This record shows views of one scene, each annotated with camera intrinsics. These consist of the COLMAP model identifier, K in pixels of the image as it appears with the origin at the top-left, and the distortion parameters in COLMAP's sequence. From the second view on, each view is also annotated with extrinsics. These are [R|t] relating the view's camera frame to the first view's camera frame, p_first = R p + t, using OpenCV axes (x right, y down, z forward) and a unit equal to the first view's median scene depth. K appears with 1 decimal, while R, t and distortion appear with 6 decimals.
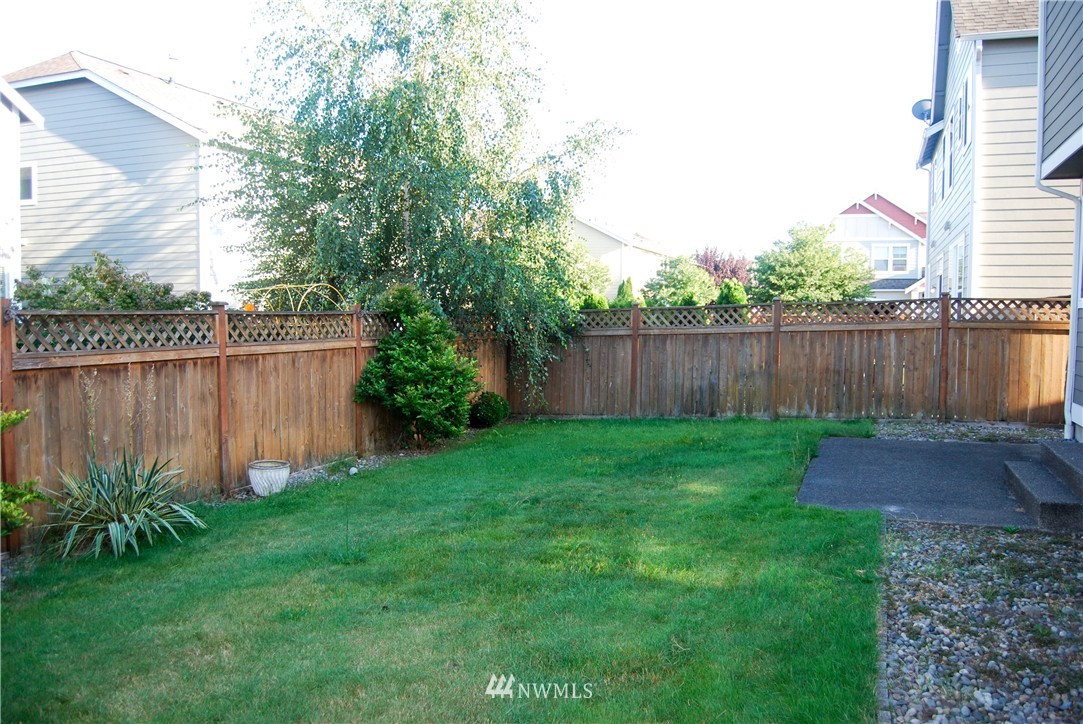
lens RADIAL K [[853.1, 0, 545.1], [0, 853.1, 371.7], [0, 0, 1]] dist [-0.076674, 0.017164]
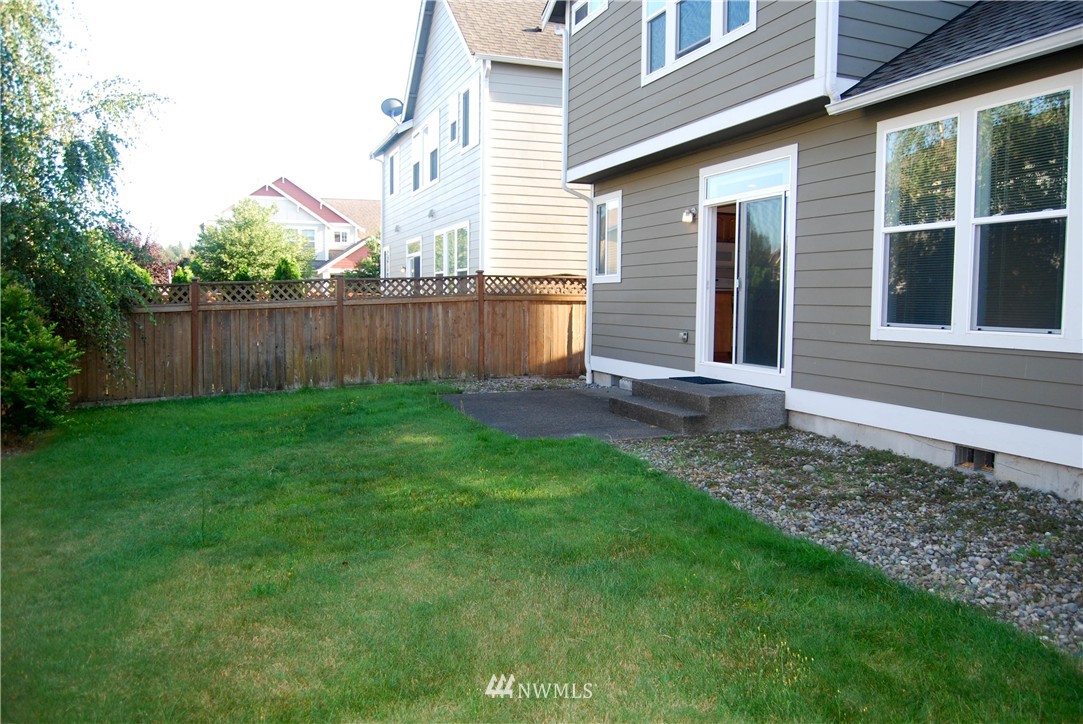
lens RADIAL K [[853.1, 0, 545.1], [0, 853.1, 371.7], [0, 0, 1]] dist [-0.076674, 0.017164]
pose [[0.751836, -0.057010, 0.656881, -0.239769], [0.042788, 0.998374, 0.037675, 0.006883], [-0.657961, -0.000219, 0.753052, 0.025481]]
